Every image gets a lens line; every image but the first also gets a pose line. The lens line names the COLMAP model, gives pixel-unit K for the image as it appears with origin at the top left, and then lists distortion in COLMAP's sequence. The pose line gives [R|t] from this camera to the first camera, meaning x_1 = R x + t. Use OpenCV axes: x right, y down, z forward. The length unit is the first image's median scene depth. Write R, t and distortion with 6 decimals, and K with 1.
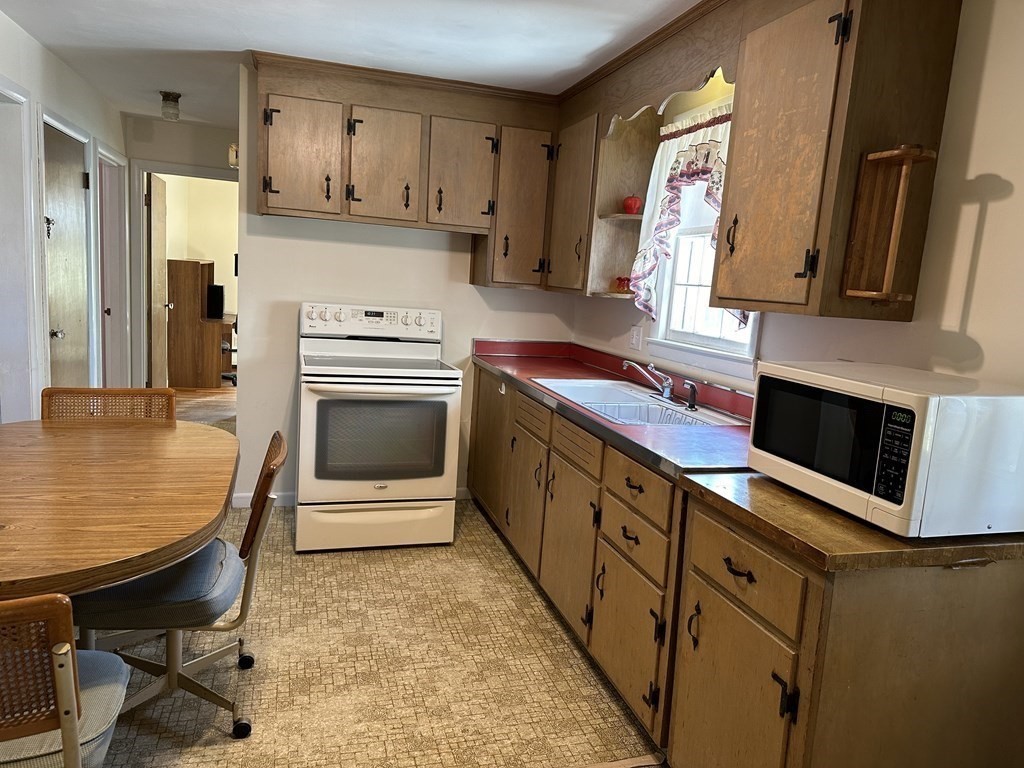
lens RADIAL K [[718.1, 0, 516.4], [0, 718.1, 387.6], [0, 0, 1]] dist [0.062529, -0.066045]
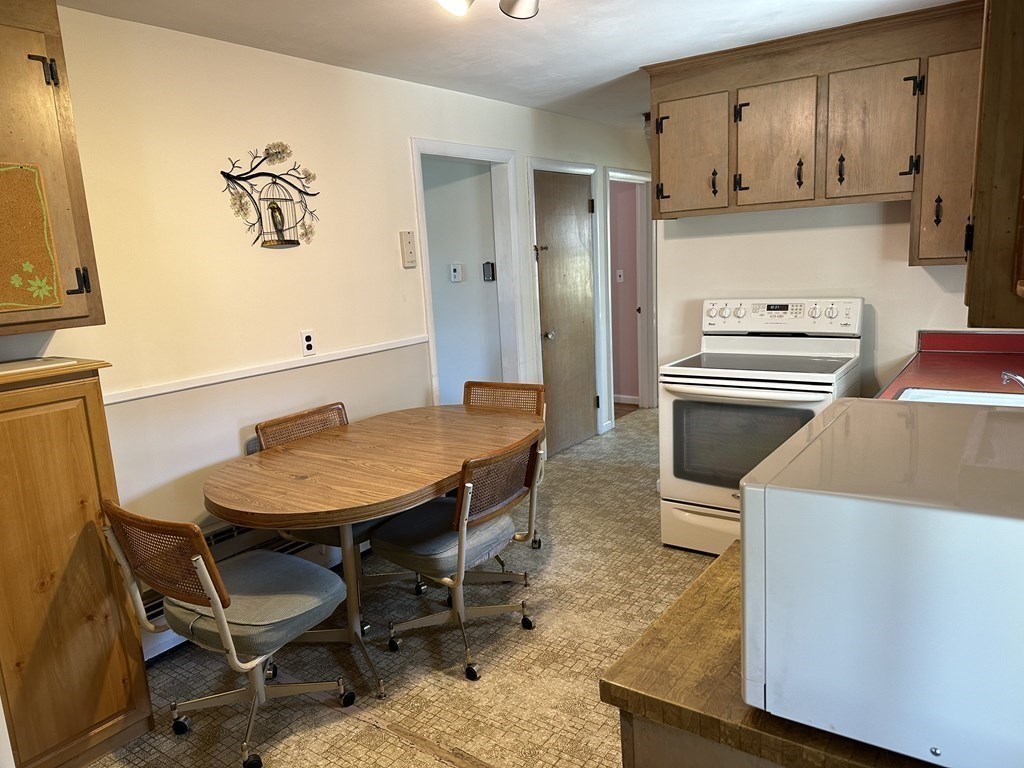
lens RADIAL K [[718.1, 0, 513.3], [0, 718.1, 383.9], [0, 0, 1]] dist [0.062529, -0.066045]
pose [[0.619181, 0.040836, -0.784186, 0.343230], [-0.021541, 0.999154, 0.035021, -0.032356], [0.784953, -0.004792, 0.619537, 0.177473]]
